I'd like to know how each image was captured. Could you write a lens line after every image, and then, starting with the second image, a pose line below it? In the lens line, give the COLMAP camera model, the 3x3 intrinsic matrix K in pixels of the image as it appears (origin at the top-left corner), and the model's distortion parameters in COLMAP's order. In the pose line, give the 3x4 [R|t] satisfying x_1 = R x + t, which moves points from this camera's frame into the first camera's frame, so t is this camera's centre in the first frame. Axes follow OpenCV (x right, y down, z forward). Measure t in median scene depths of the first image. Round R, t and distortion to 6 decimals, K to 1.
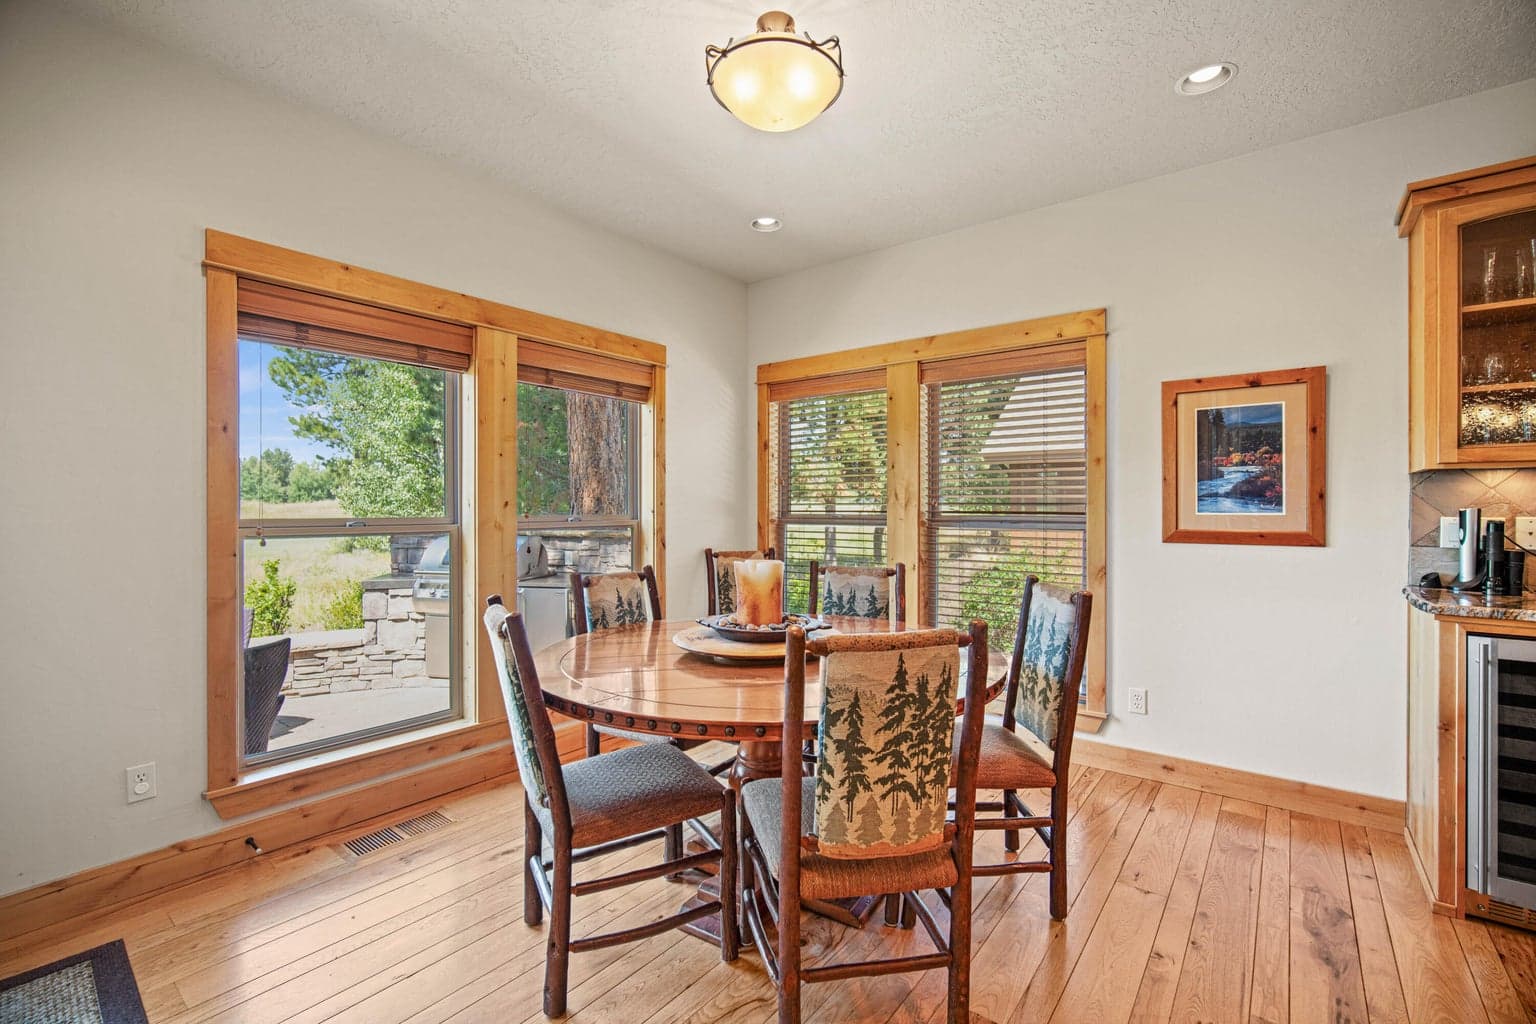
lens RADIAL K [[672.1, 0, 762.3], [0, 672.1, 507.9], [0, 0, 1]] dist [-0.011909, 0.003064]
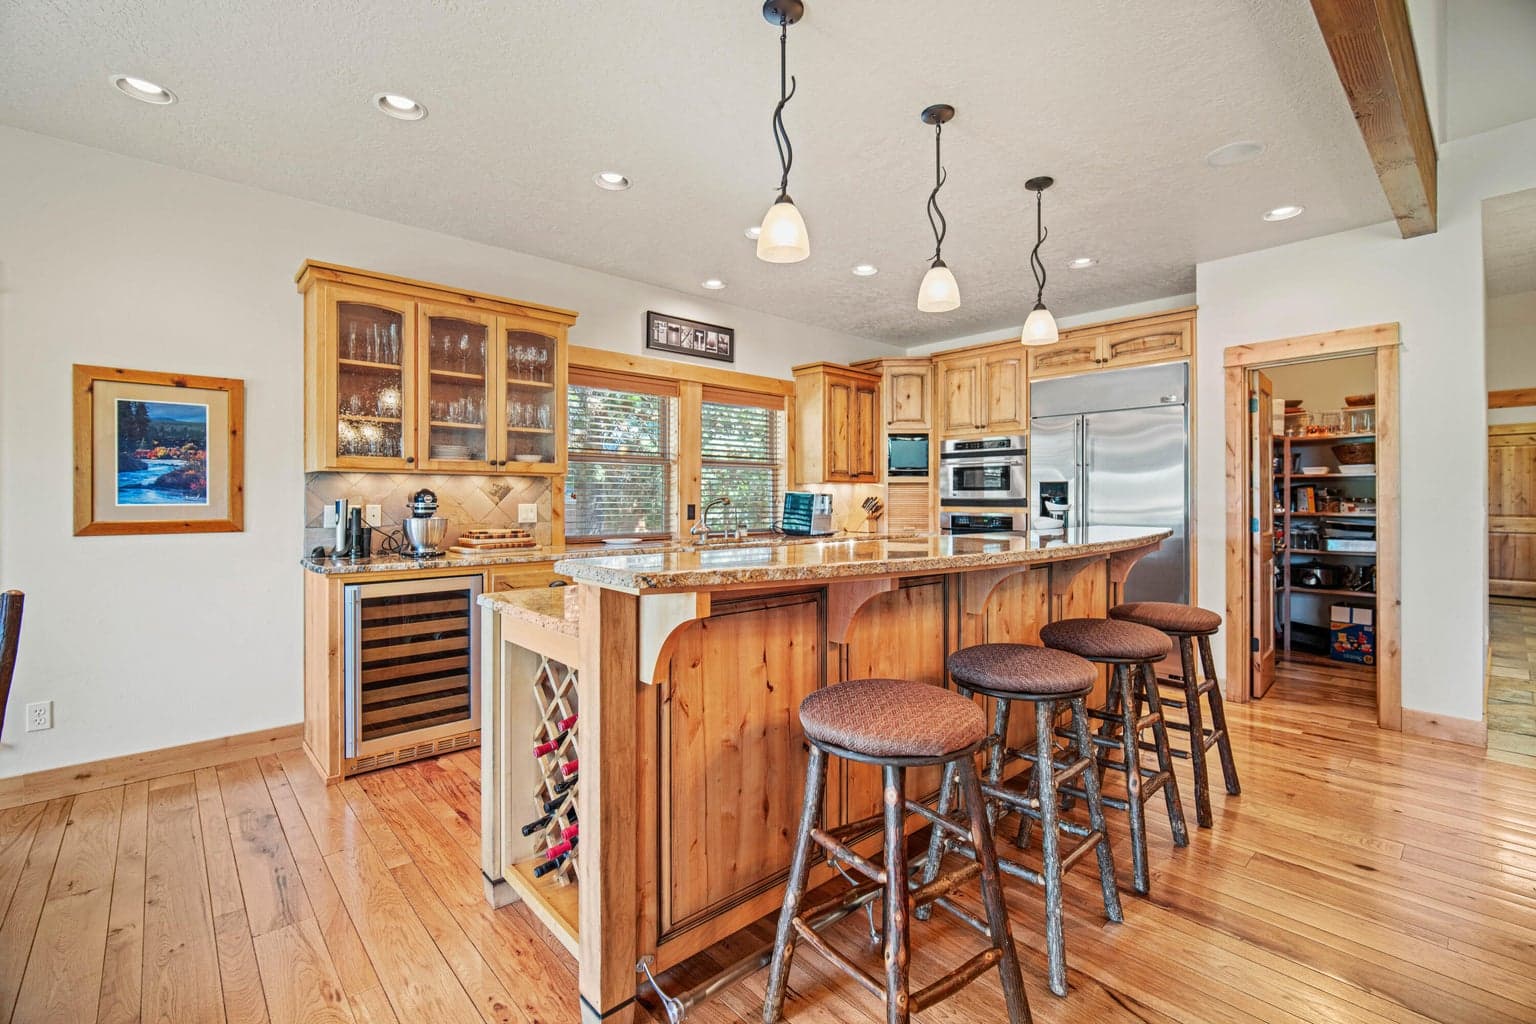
lens RADIAL K [[672.1, 0, 758.6], [0, 672.1, 501.1], [0, 0, 1]] dist [-0.011909, 0.003064]
pose [[0.173690, -0.005100, 0.984787, -0.172388], [0.000661, 0.999987, 0.005062, -0.001761], [-0.984800, -0.000229, 0.173691, -0.113688]]
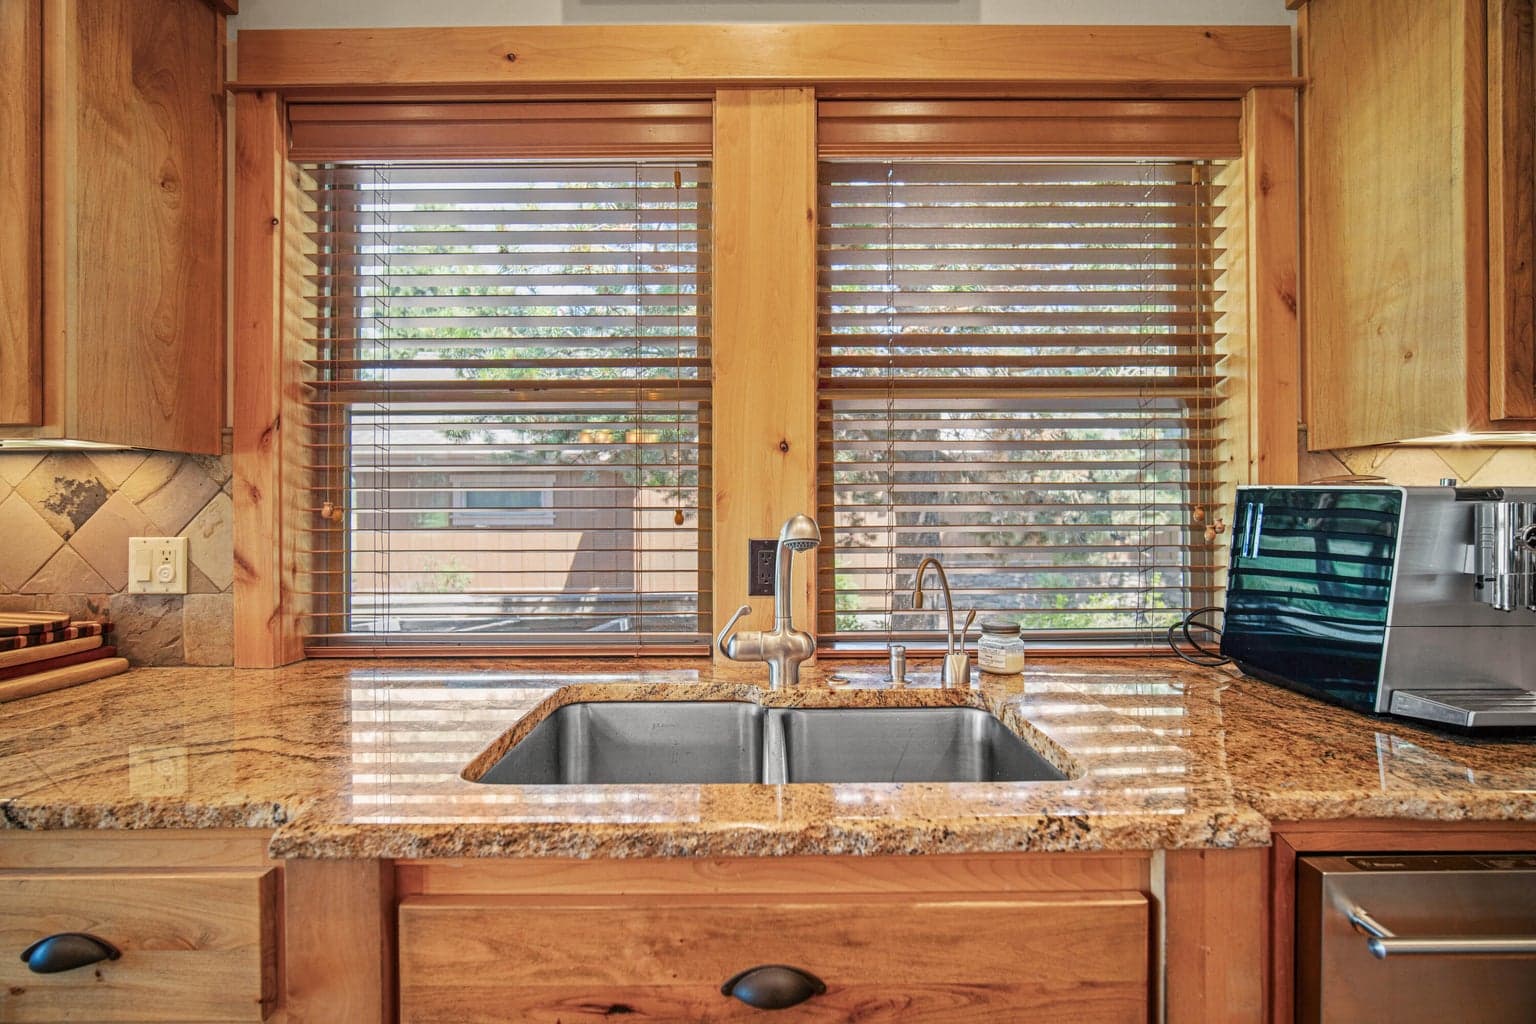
lens RADIAL K [[672.1, 0, 762.3], [0, 672.1, 512.7], [0, 0, 1]] dist [-0.011909, 0.003064]
pose [[0.786993, -0.004042, 0.616949, 1.290280], [0.007317, 0.999969, -0.002781, -0.001421], [-0.616919, 0.006703, 0.786998, -0.003119]]
